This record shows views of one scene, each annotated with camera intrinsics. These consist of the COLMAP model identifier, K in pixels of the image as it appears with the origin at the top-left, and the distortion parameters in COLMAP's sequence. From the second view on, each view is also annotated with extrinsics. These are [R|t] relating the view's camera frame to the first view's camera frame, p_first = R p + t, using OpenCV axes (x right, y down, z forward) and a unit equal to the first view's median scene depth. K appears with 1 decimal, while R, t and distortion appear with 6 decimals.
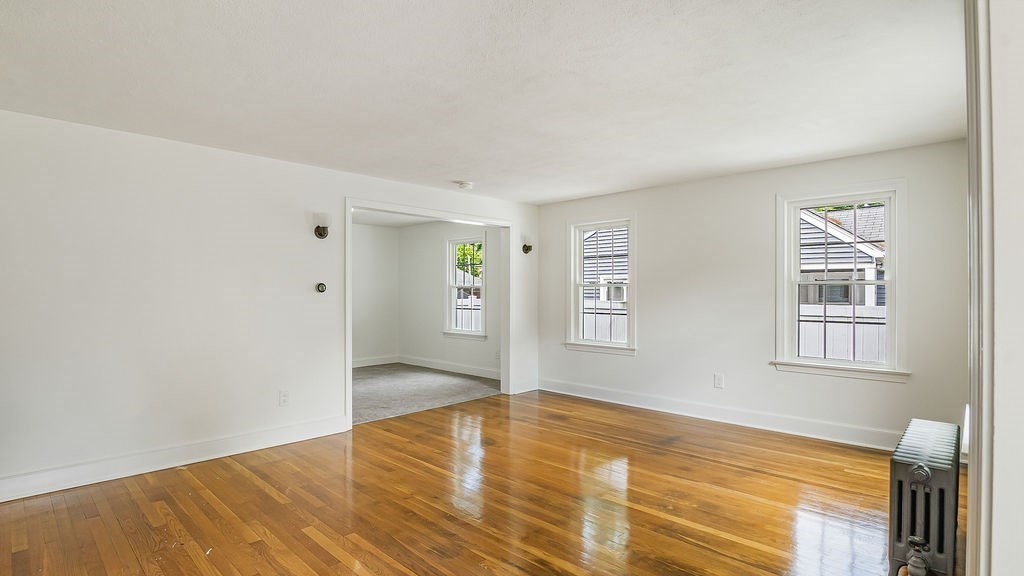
lens RADIAL K [[501.9, 0, 506.7], [0, 501.9, 284.0], [0, 0, 1]] dist [-0.016881, -0.000668]
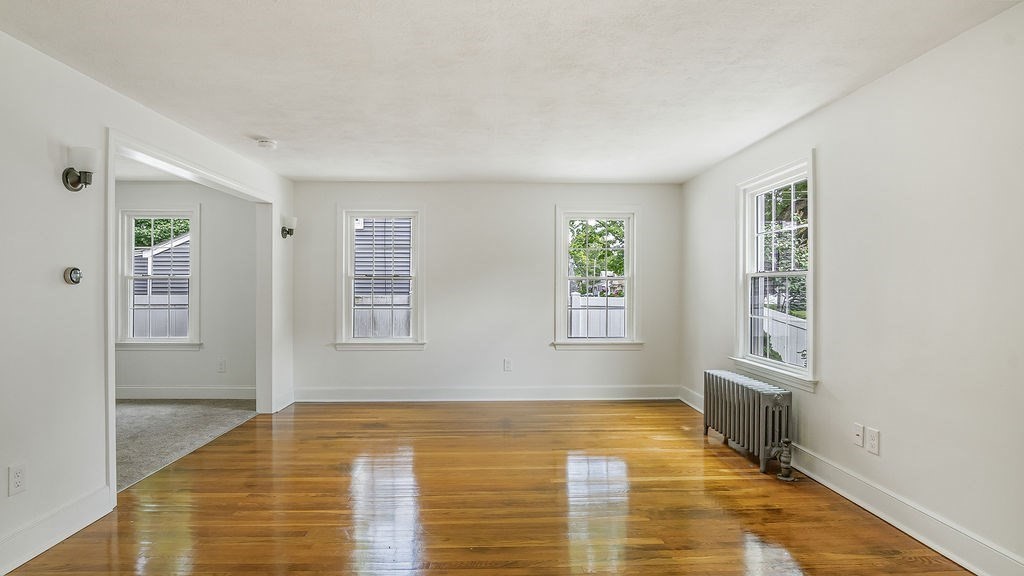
lens RADIAL K [[509.3, 0, 507.5], [0, 509.3, 284.2], [0, 0, 1]] dist [-0.019553, -0.001997]
pose [[0.693804, 0.003947, 0.720153, -0.415578], [-0.011841, 0.999912, 0.005927, 0.006958], [-0.720067, -0.012639, 0.693790, 0.223202]]
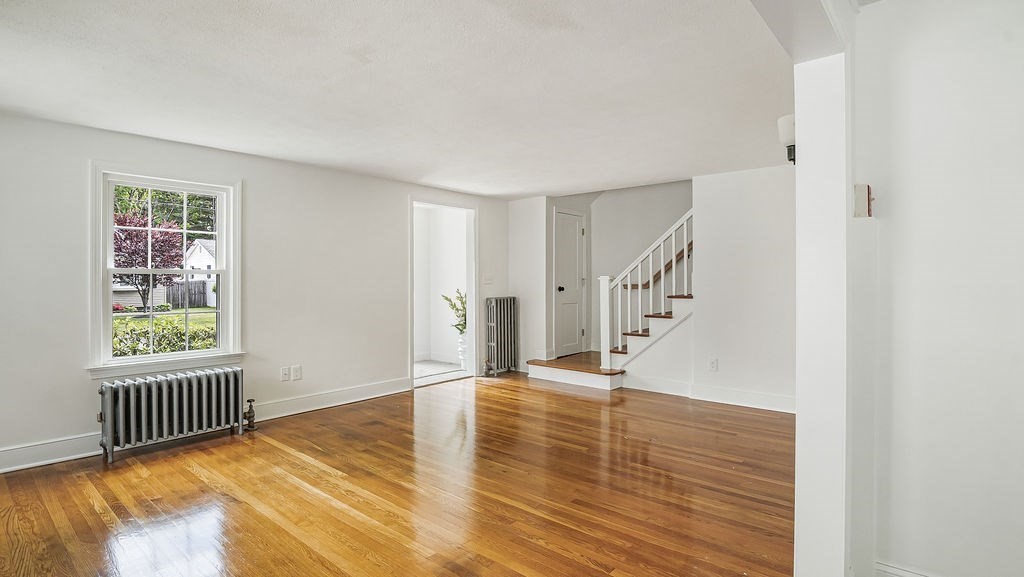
lens RADIAL K [[509.3, 0, 507.5], [0, 509.3, 284.7], [0, 0, 1]] dist [-0.019553, -0.001997]
pose [[-0.998359, 0.001357, -0.057250, -0.055853], [0.001907, 0.999953, -0.009556, 0.022236], [0.057235, -0.009649, -0.998314, 1.376002]]
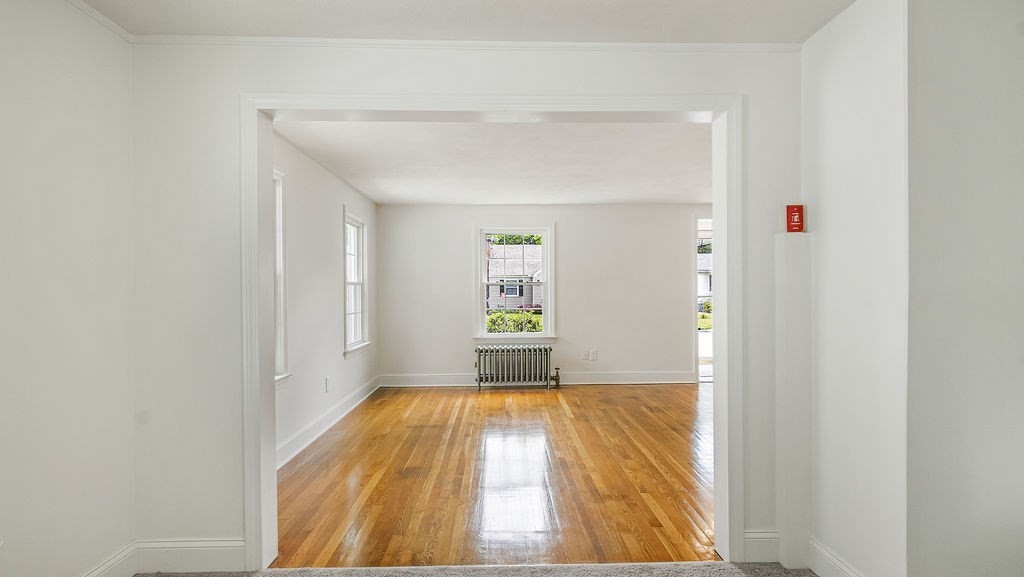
lens RADIAL K [[515.3, 0, 519.0], [0, 515.3, 287.6], [0, 0, 1]] dist [-0.021601, -0.000924]
pose [[-0.727306, 0.004322, 0.686299, -0.528162], [-0.007763, 0.999864, -0.014524, 0.023459], [-0.686269, -0.015891, -0.727174, 1.523194]]
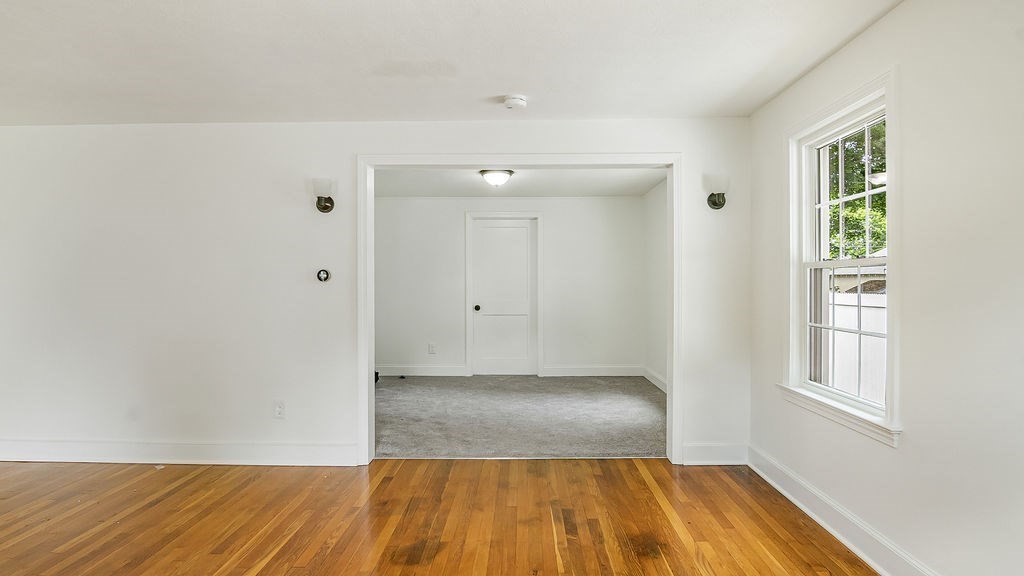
lens RADIAL K [[515.3, 0, 519.0], [0, 515.3, 287.1], [0, 0, 1]] dist [-0.021601, -0.000924]
pose [[0.691910, 0.002772, -0.721978, 0.395650], [0.012029, 0.999810, 0.015367, 0.015214], [0.721883, -0.019317, 0.691745, 0.629500]]
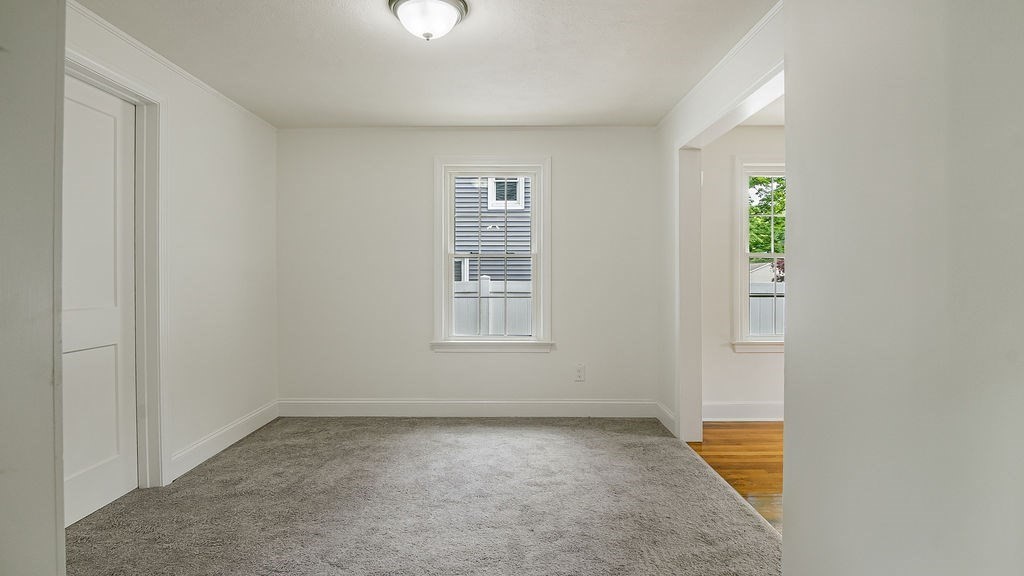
lens RADIAL K [[509.3, 0, 507.5], [0, 509.3, 284.2], [0, 0, 1]] dist [-0.019553, -0.001997]
pose [[0.722332, -0.015347, 0.691376, -0.733244], [-0.008674, 0.999474, 0.031247, 0.029862], [-0.691492, -0.028568, 0.721819, 0.967282]]
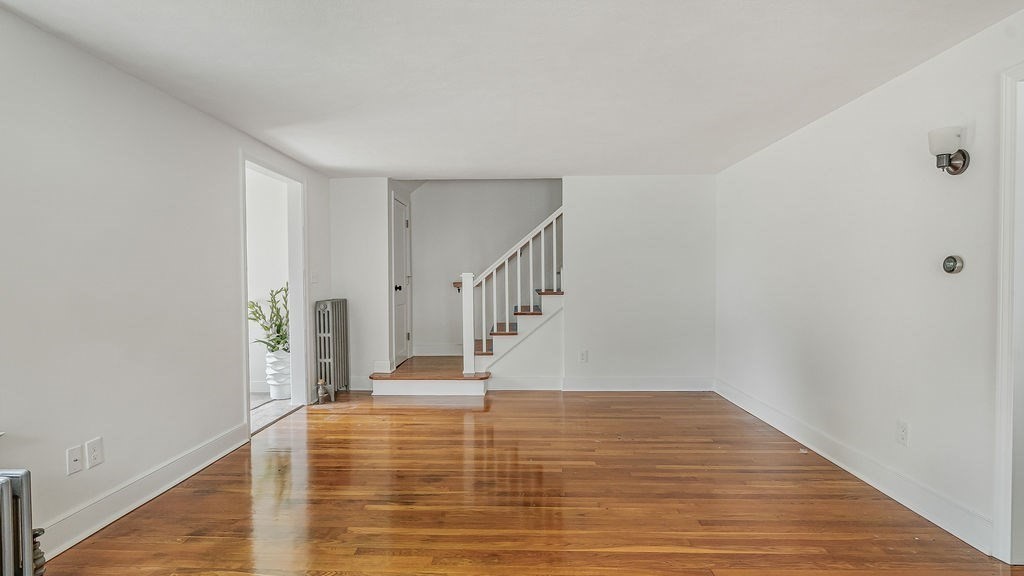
lens RADIAL K [[495.0, 0, 512.0], [0, 495.0, 288.0], [0, 0, 1]] dist [0.000564, -0.000499]
pose [[-0.734923, 0.016703, -0.677945, 0.338583], [0.018282, 0.999821, 0.004815, 0.020450], [0.677904, -0.008856, -0.735097, 1.014318]]
